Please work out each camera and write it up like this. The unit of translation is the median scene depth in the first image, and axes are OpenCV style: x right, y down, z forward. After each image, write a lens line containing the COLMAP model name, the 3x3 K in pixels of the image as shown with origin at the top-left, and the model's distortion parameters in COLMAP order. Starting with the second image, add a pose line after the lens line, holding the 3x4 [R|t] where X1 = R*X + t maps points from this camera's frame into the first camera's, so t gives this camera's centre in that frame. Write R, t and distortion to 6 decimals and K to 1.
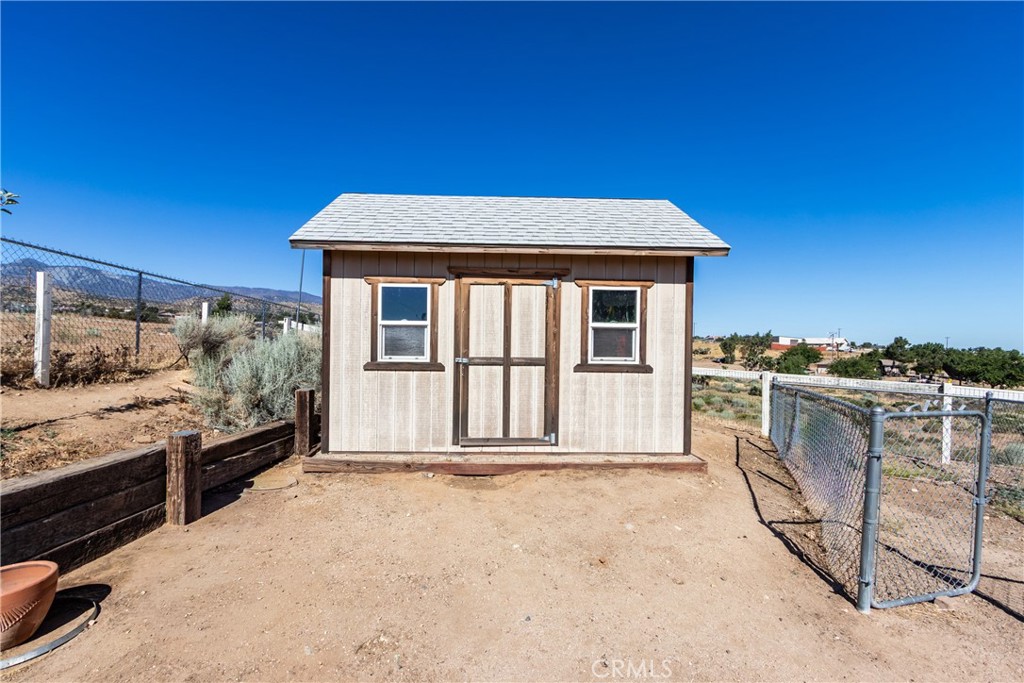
lens RADIAL K [[475.7, 0, 509.0], [0, 475.7, 345.2], [0, 0, 1]] dist [0.019424, 0.000079]
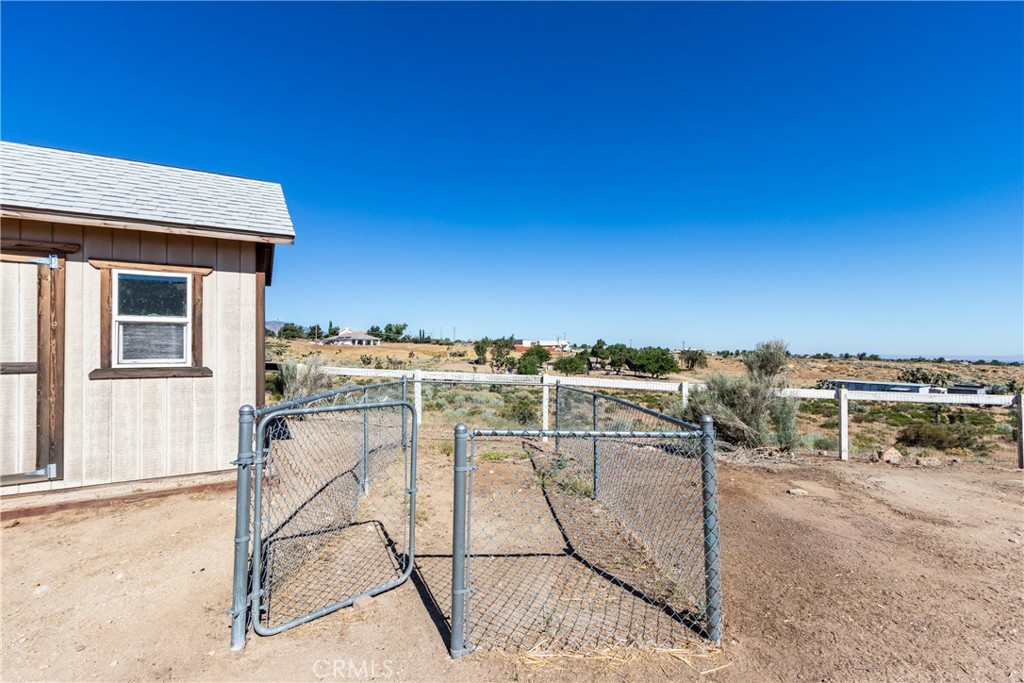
lens RADIAL K [[475.7, 0, 496.2], [0, 475.7, 342.0], [0, 0, 1]] dist [0.019424, 0.000079]
pose [[0.893810, -0.009367, 0.448348, 0.373276], [0.016386, 0.999796, -0.011779, 0.015517], [-0.448147, 0.017875, 0.893781, 0.014950]]
